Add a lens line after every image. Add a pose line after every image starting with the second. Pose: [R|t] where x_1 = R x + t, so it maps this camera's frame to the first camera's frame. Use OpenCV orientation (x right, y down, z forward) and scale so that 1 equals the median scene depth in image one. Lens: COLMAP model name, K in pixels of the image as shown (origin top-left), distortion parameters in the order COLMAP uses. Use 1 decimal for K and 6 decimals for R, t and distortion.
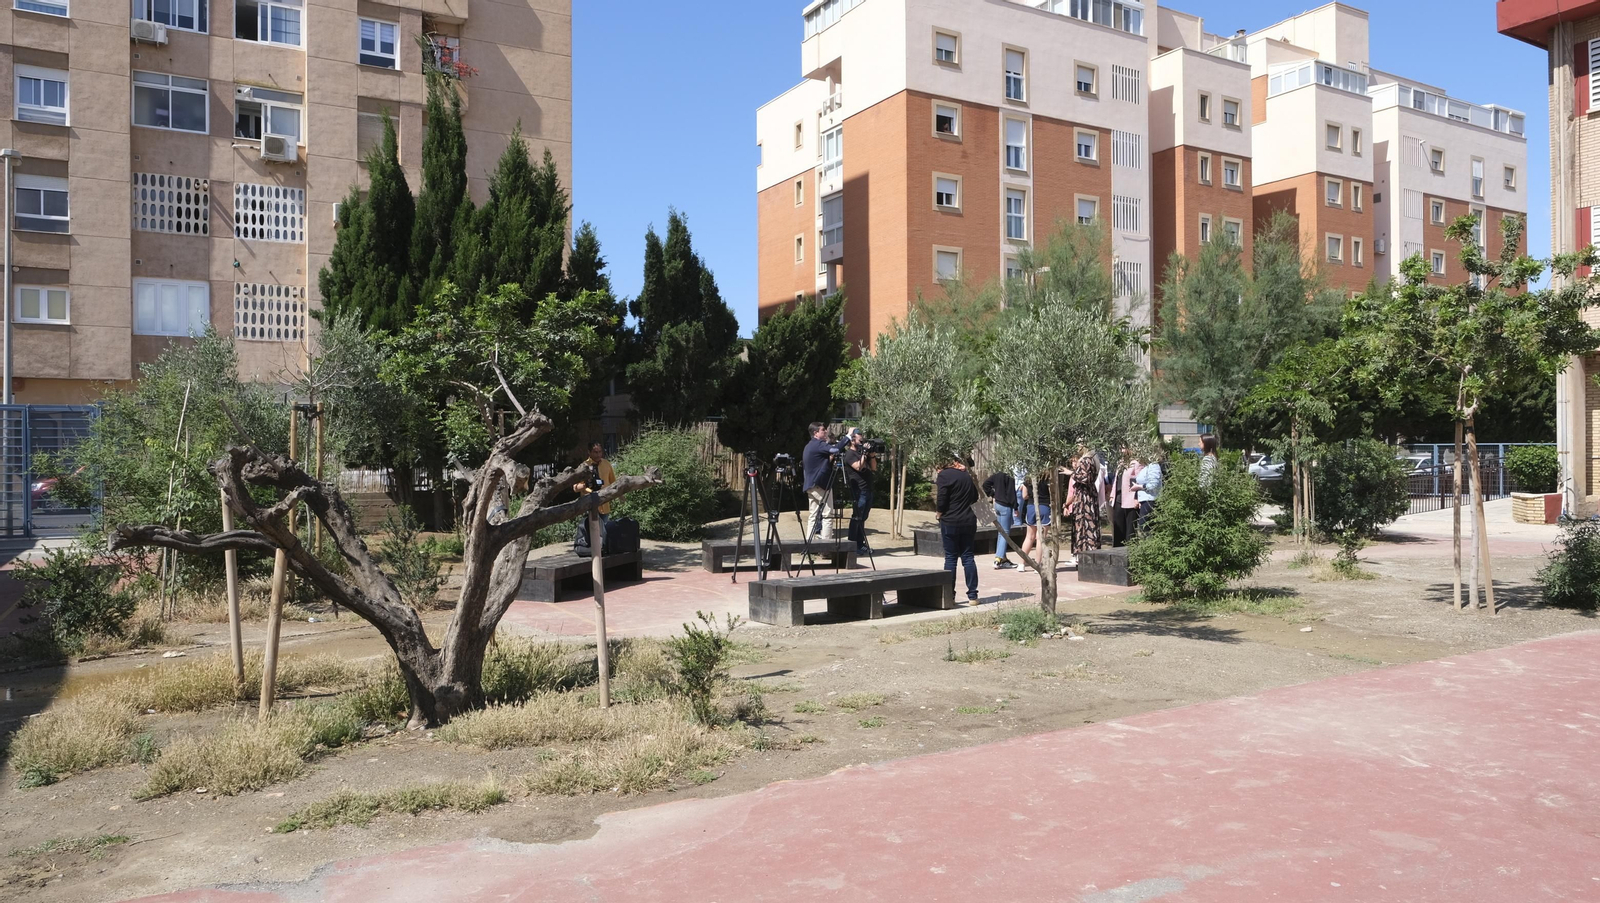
lens RADIAL K [[1072.2, 0, 820.7], [0, 1072.2, 439.2], [0, 0, 1]] dist [-0.034139, 0.018344]
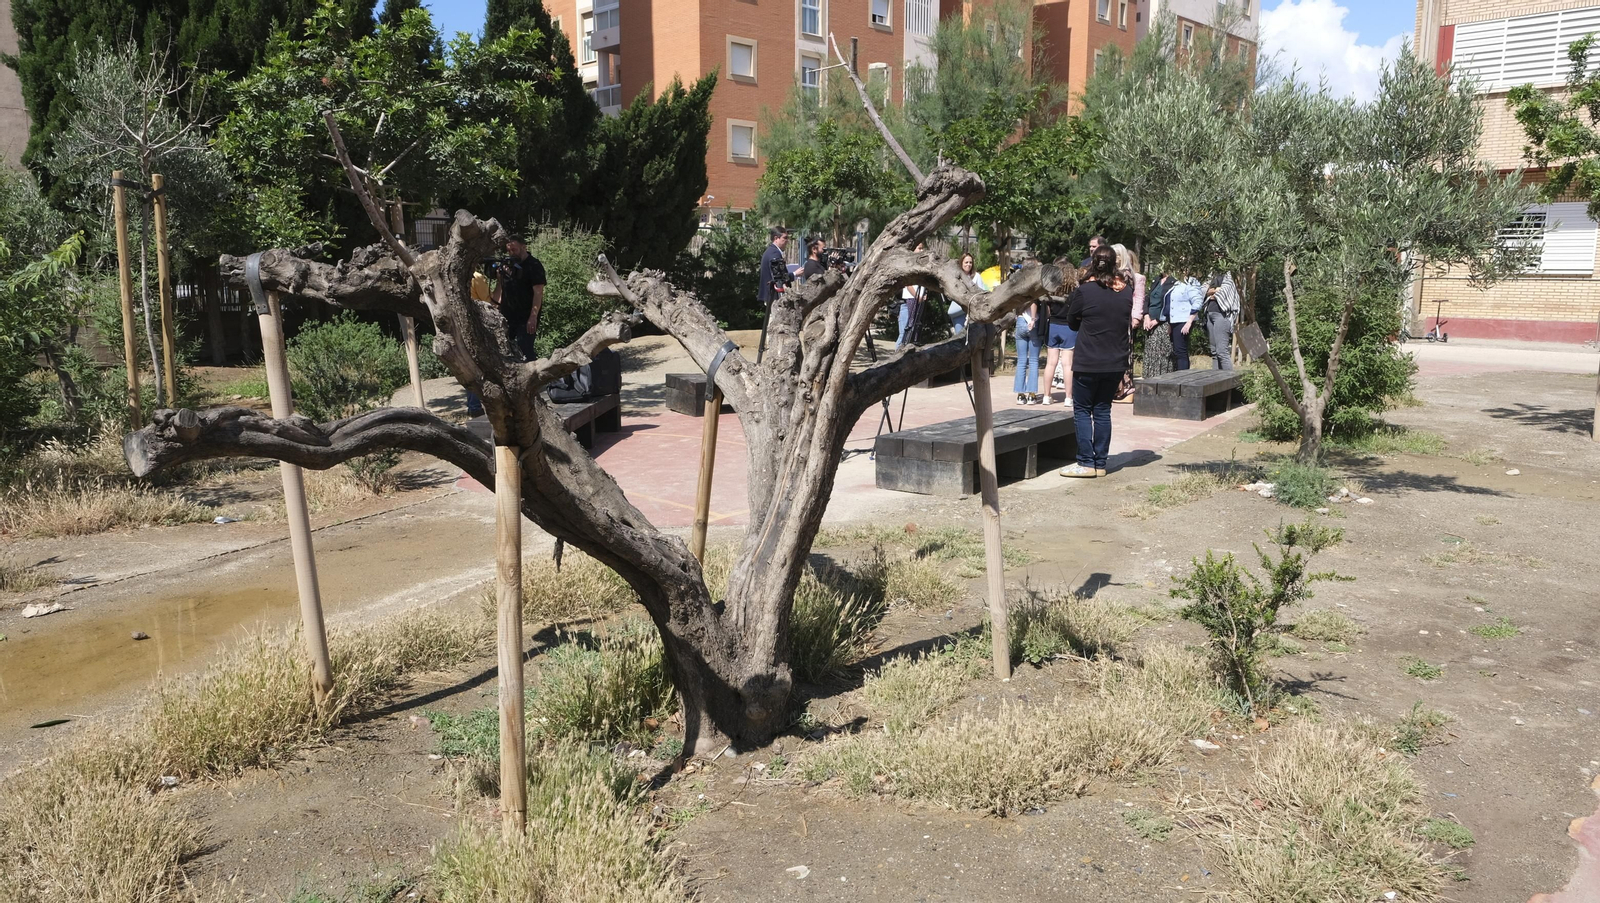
lens RADIAL K [[1072.2, 0, 819.1], [0, 1072.2, 444.2], [0, 0, 1]] dist [-0.034139, 0.018344]
pose [[0.965659, -0.035789, 0.257337, -0.236105], [-0.009386, 0.985016, 0.172210, 0.009675], [-0.259644, -0.168711, 0.950853, 0.248507]]
